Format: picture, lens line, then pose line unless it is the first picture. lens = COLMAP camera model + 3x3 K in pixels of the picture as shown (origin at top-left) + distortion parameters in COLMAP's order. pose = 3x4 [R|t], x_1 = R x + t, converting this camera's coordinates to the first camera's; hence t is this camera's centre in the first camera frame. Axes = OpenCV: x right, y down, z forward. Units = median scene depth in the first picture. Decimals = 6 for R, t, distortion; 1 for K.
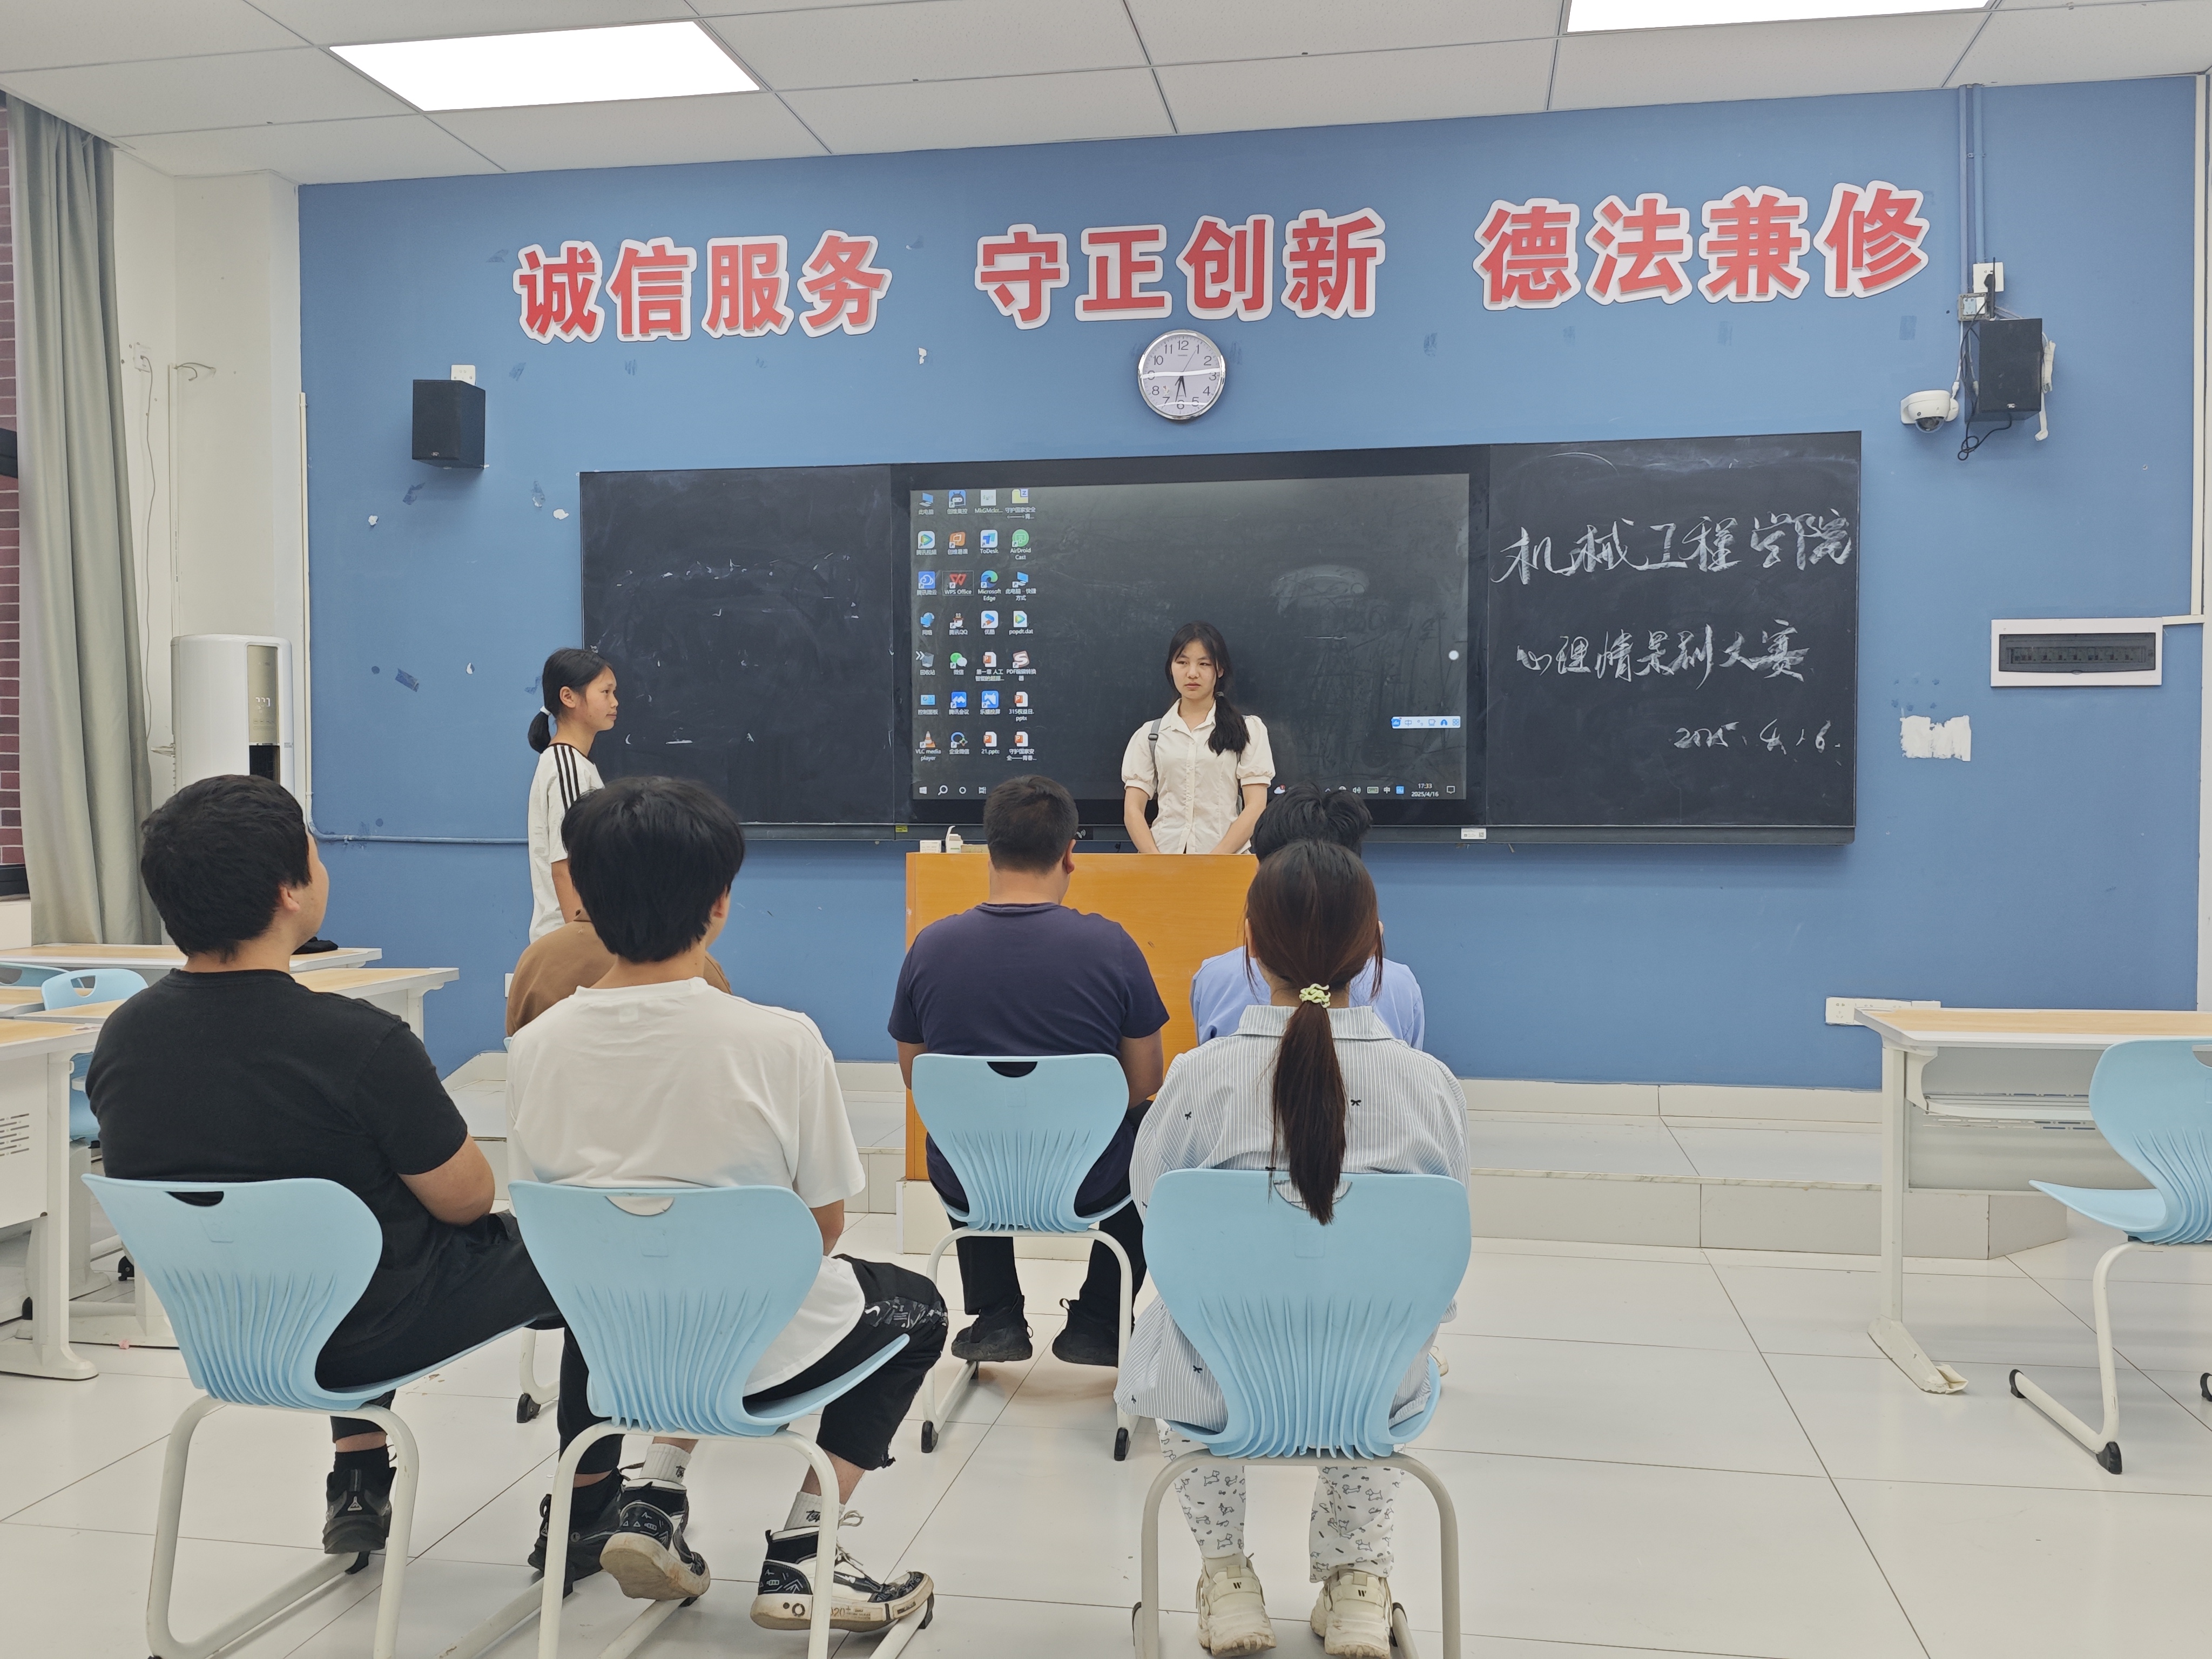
lens RADIAL K [[1892.8, 0, 1120.4], [0, 1892.8, 831.4], [0, 0, 1]] dist [-0.042357, -0.061256]
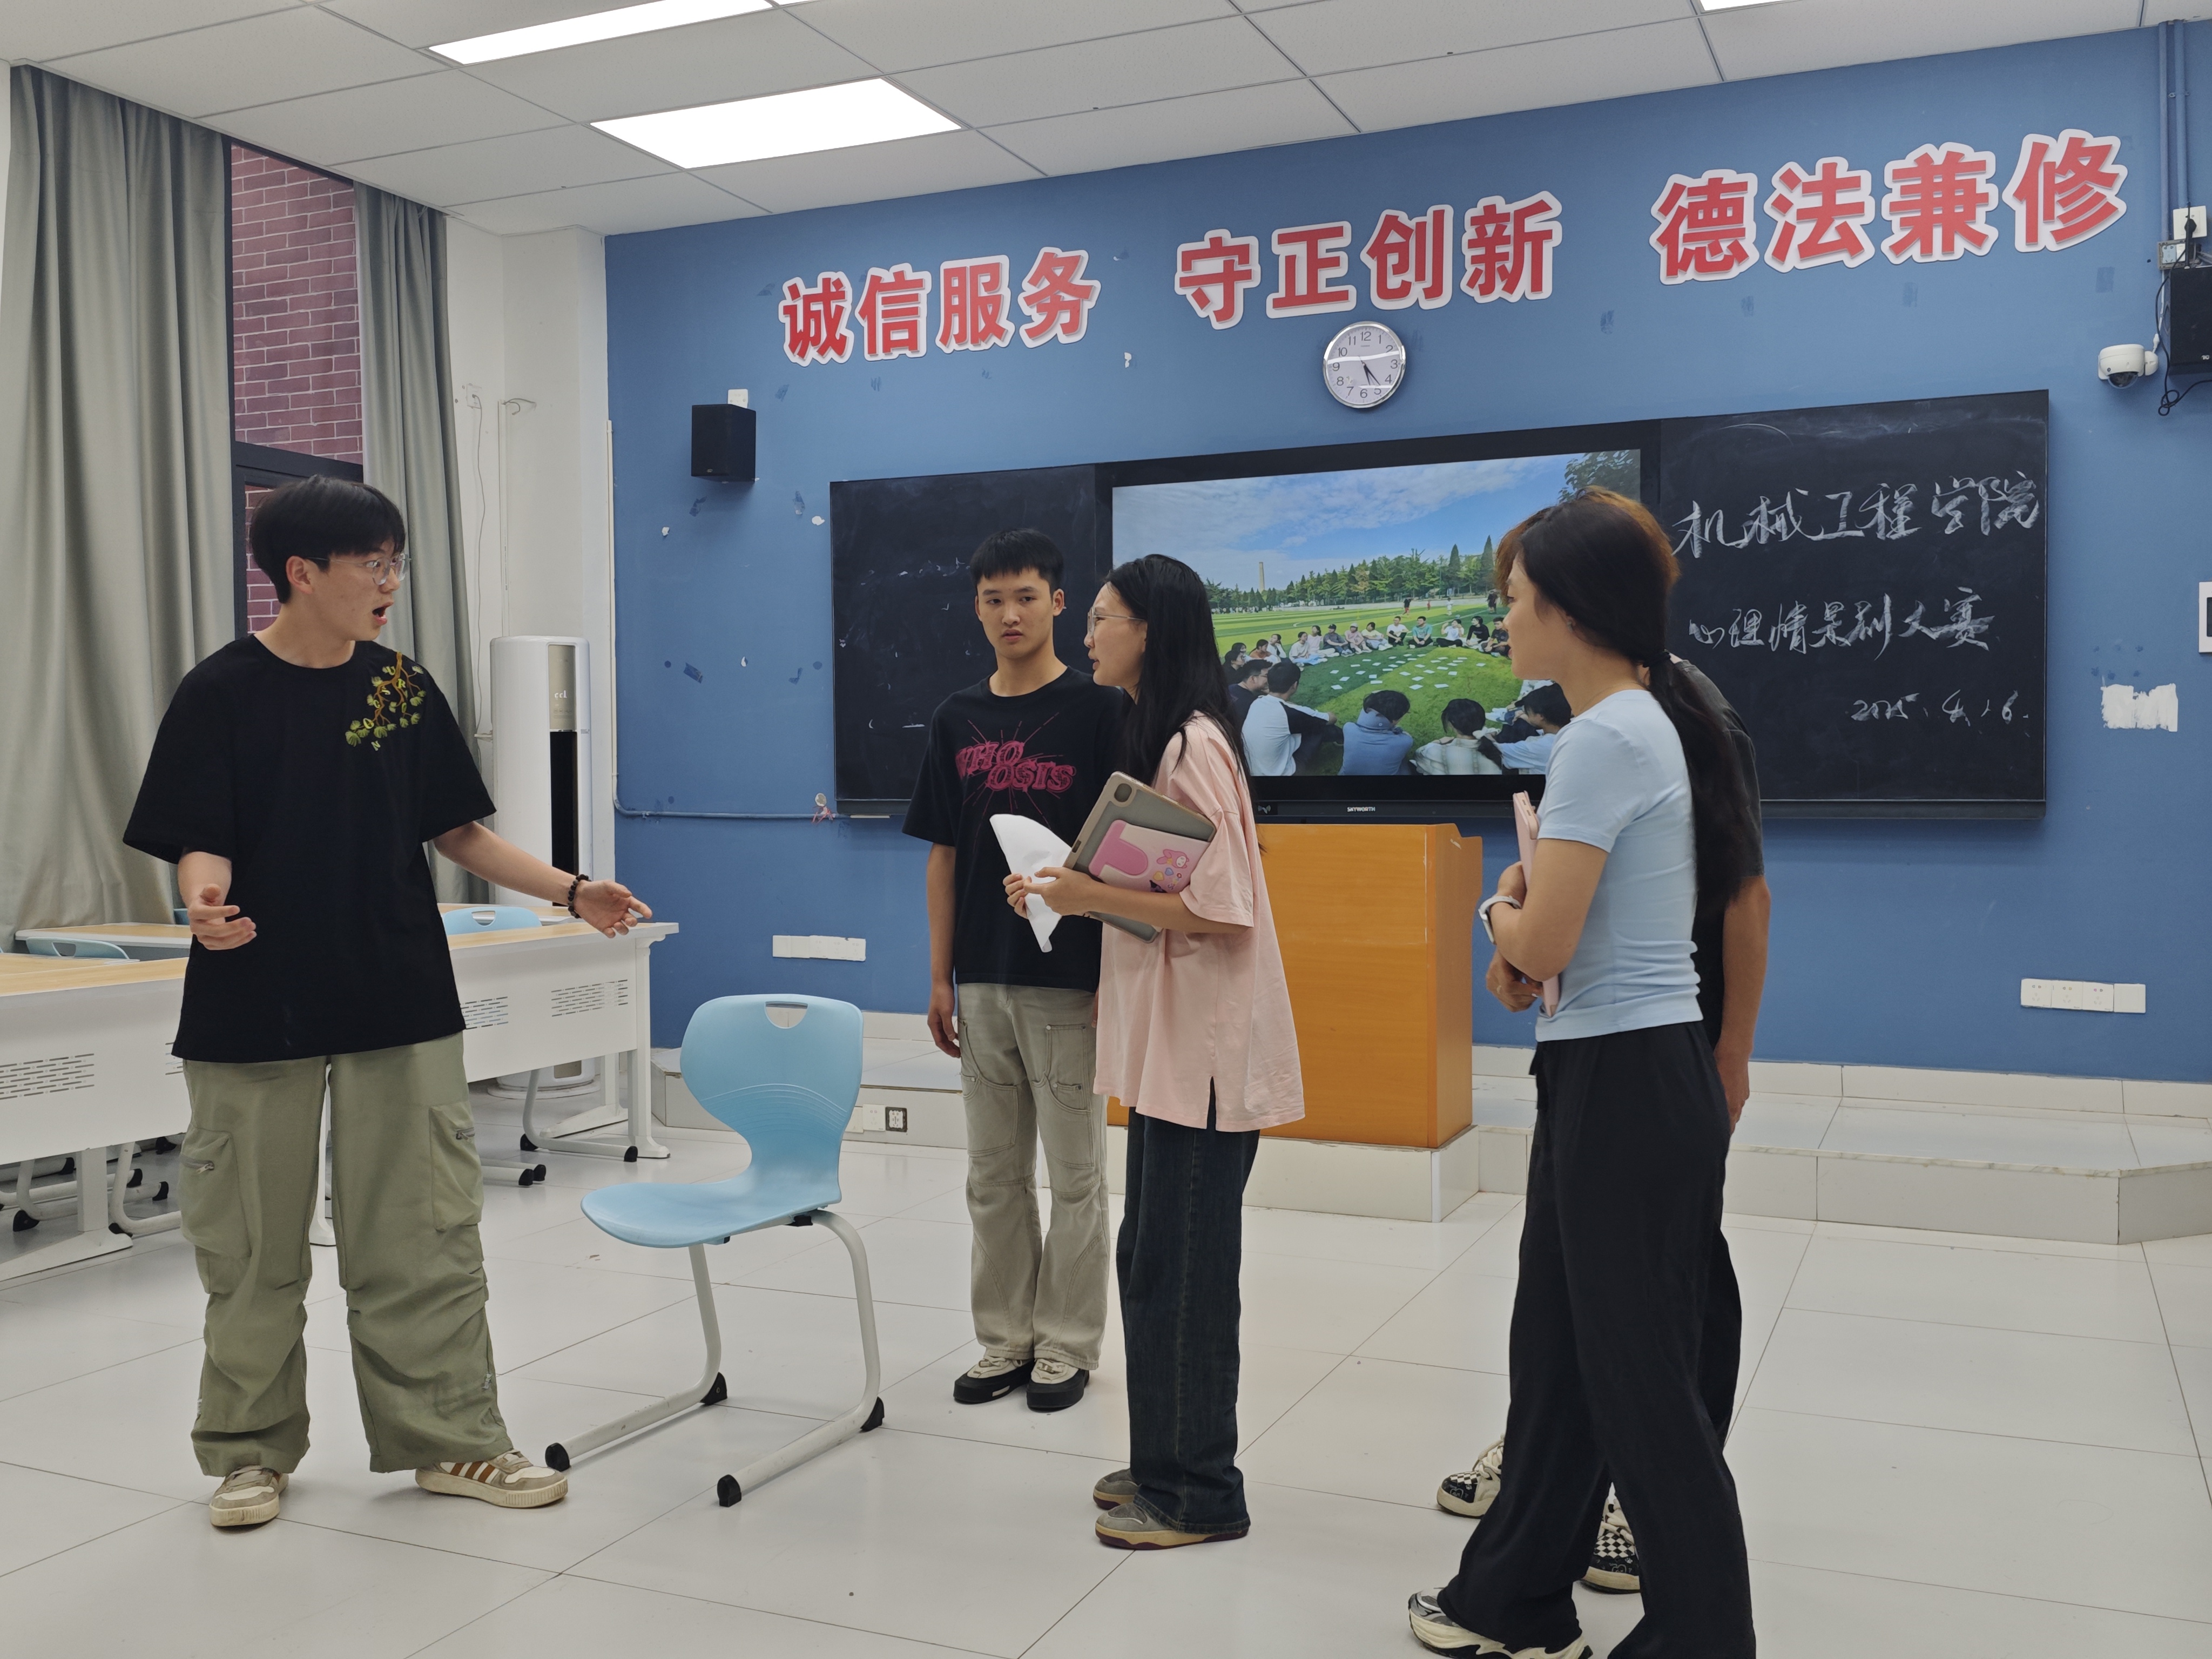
lens RADIAL K [[1989.5, 0, 1100.8], [0, 1989.5, 830.3], [0, 0, 1]] dist [-0.070575, -0.056324]
pose [[0.965507, 0.002405, -0.260365, 0.180727], [-0.001123, 0.999987, 0.005070, 0.007938], [0.260374, -0.004602, 0.965497, -0.087867]]
